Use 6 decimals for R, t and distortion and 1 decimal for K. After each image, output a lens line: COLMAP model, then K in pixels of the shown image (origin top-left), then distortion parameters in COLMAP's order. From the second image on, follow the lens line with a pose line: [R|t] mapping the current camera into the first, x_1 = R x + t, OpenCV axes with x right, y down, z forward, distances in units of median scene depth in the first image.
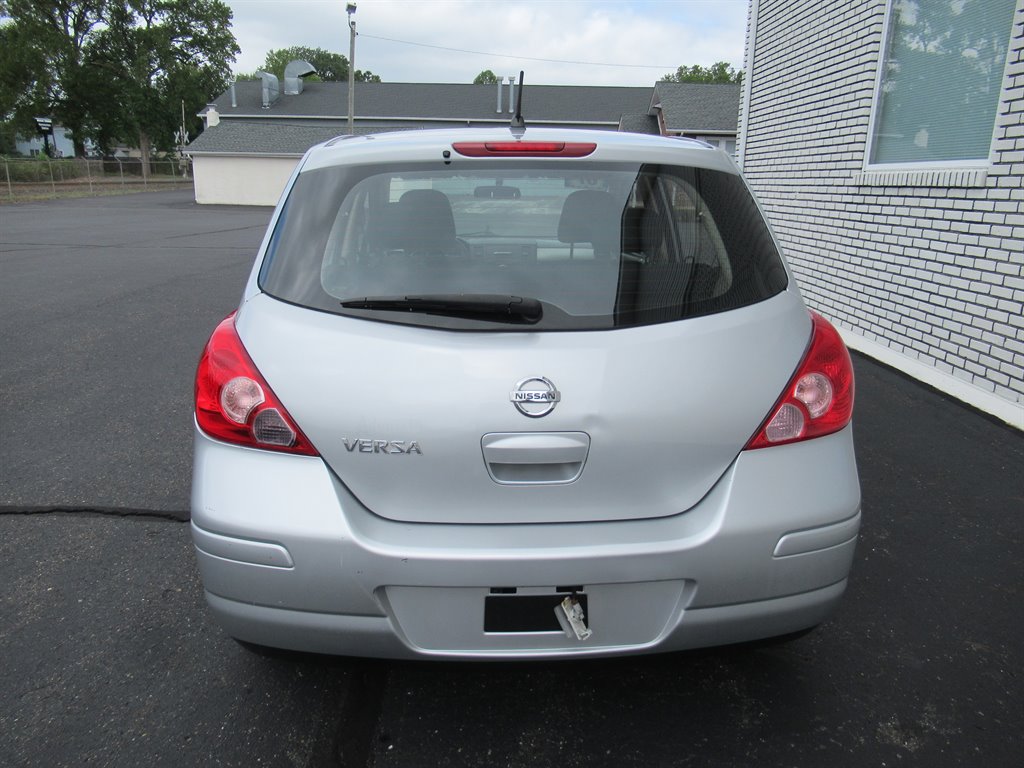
lens RADIAL K [[736.8, 0, 512.0], [0, 736.8, 384.0], [0, 0, 1]] dist [0.001751, -0.001330]
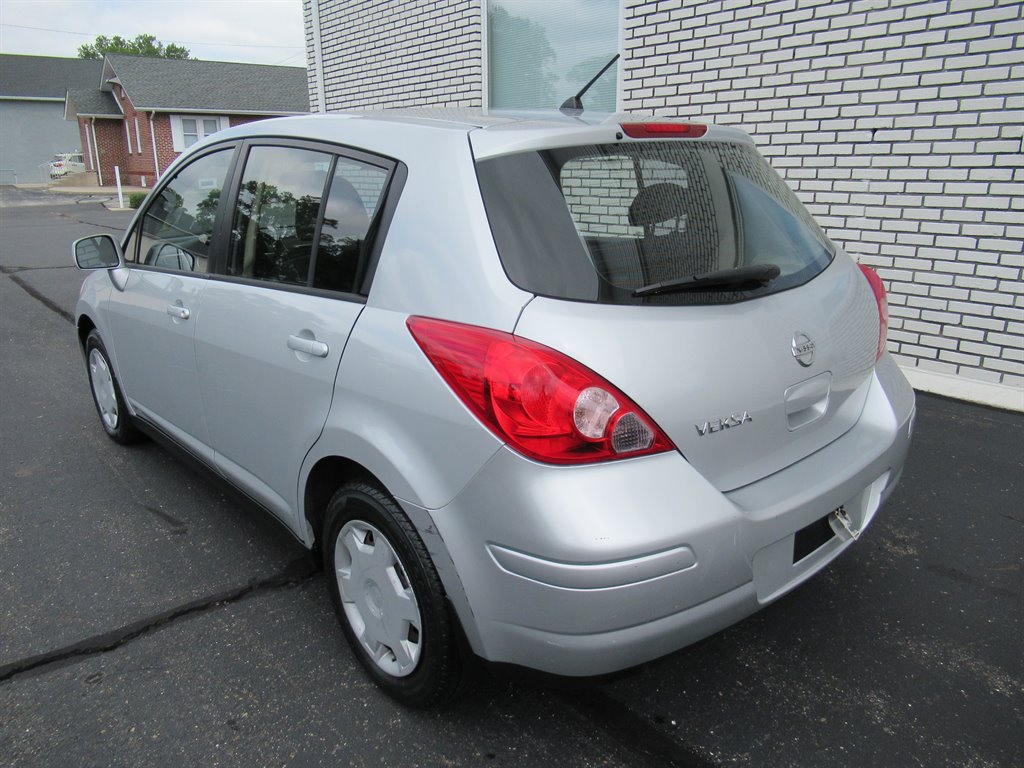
lens RADIAL K [[736.8, 0, 512.0], [0, 736.8, 384.0], [0, 0, 1]] dist [0.001751, -0.001330]
pose [[0.782995, -0.208125, 0.586176, -0.858802], [0.193013, 0.977141, 0.089120, -0.100368], [-0.591324, 0.043359, 0.805267, 0.296059]]
